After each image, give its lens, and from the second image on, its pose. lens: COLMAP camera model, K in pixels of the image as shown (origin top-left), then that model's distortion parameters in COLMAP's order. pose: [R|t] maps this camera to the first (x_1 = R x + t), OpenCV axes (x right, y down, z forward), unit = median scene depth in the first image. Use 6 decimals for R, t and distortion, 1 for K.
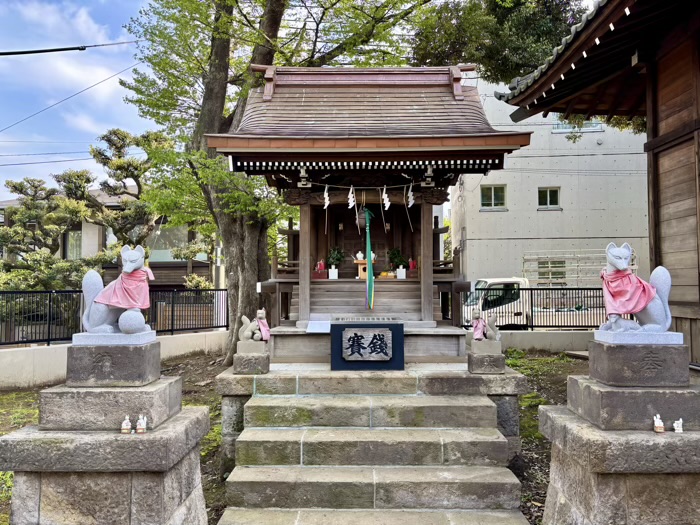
lens RADIAL K [[527.1, 0, 347.1], [0, 527.1, 264.2], [0, 0, 1]] dist [0.044600, -0.067811]
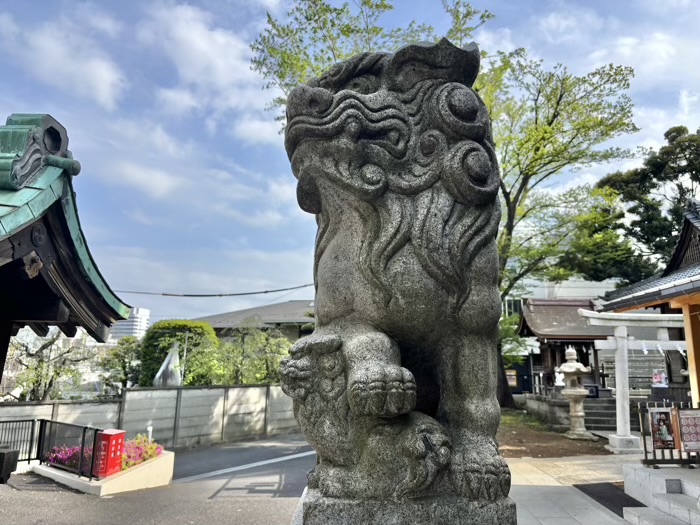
lens RADIAL K [[527.1, 0, 346.0], [0, 527.1, 261.2], [0, 0, 1]] dist [0.044600, -0.067811]
pose [[0.998969, 0.008024, -0.044680, -1.325368], [-0.015143, 0.986779, -0.161362, -0.107462], [0.042795, 0.161873, 0.985883, -2.564886]]
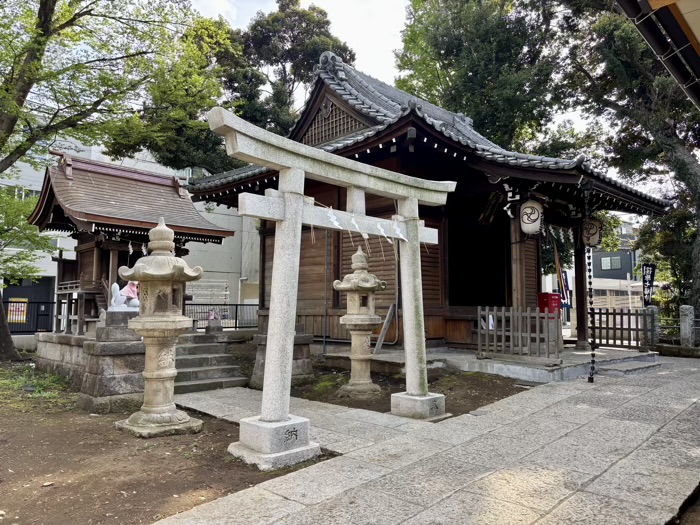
lens RADIAL K [[527.1, 0, 355.0], [0, 527.1, 265.4], [0, 0, 1]] dist [0.044600, -0.067811]
pose [[0.693678, 0.070420, 0.716835, -0.827993], [-0.035664, 0.997347, -0.063465, 0.027713], [-0.719402, 0.018460, 0.694349, -0.875667]]
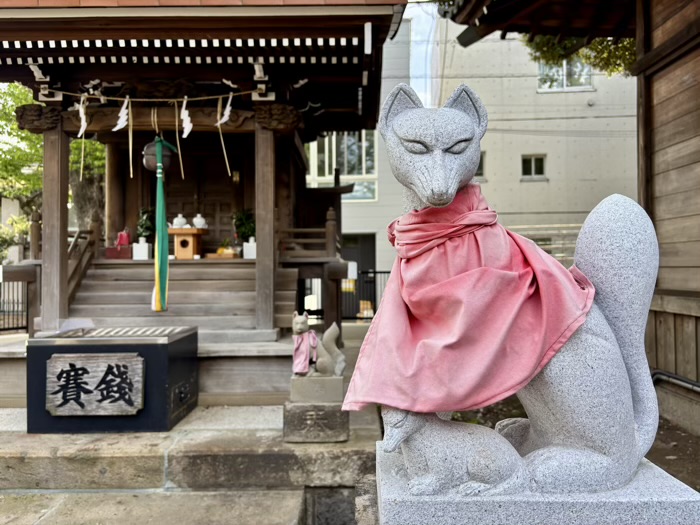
lens RADIAL K [[527.1, 0, 367.5], [0, 527.1, 261.6], [0, 0, 1]] dist [0.044600, -0.067811]
pose [[0.999504, -0.006041, 0.030892, 0.252896], [0.005099, 0.999523, 0.030475, 0.014469], [-0.031061, -0.030302, 0.999058, 0.410414]]
